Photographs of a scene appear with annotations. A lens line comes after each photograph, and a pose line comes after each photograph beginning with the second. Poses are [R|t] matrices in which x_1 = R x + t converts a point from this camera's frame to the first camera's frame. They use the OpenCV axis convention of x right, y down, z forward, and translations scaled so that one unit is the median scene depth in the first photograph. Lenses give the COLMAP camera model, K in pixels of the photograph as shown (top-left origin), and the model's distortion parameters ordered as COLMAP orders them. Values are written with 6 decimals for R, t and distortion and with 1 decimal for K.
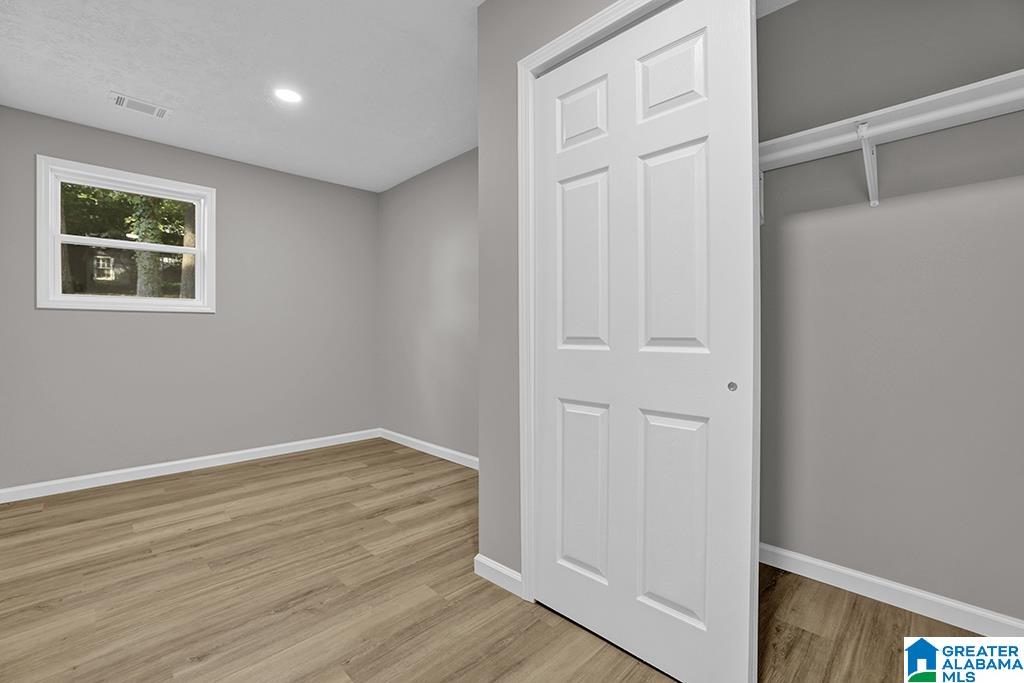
lens RADIAL K [[438.2, 0, 509.7], [0, 438.2, 342.3], [0, 0, 1]] dist [-0.001463, 0.000829]
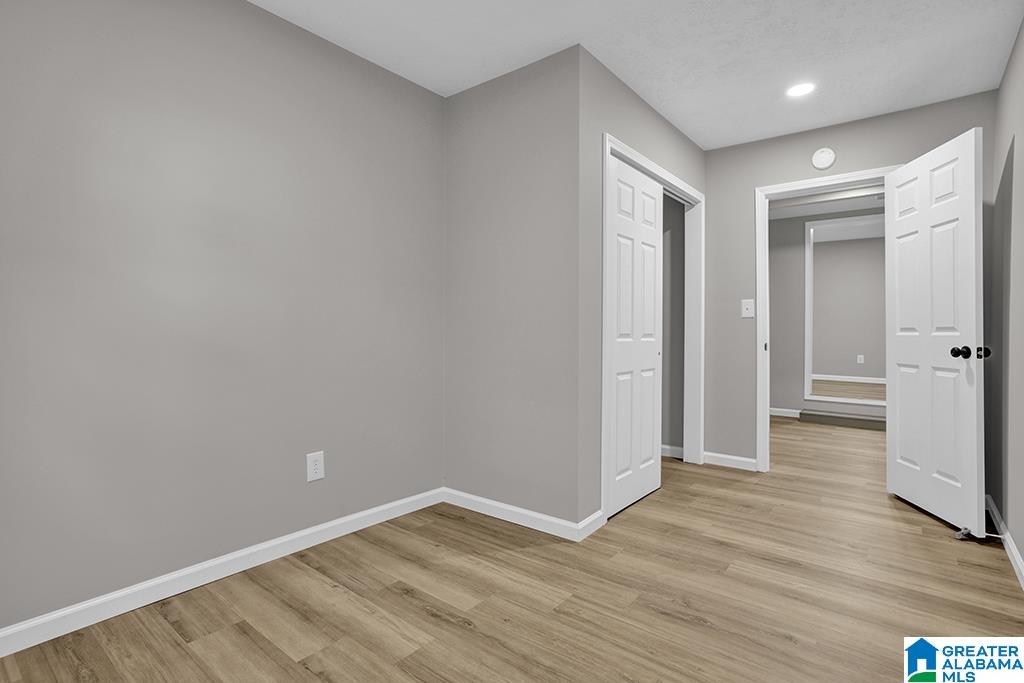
lens RADIAL K [[506.7, 0, 510.3], [0, 506.7, 339.3], [0, 0, 1]] dist [0.003629, 0.000283]
pose [[-0.134164, -0.000132, 0.990959, -1.325202], [0.006826, 0.999976, 0.001058, 0.004194], [-0.990936, 0.006906, -0.134160, 1.327094]]
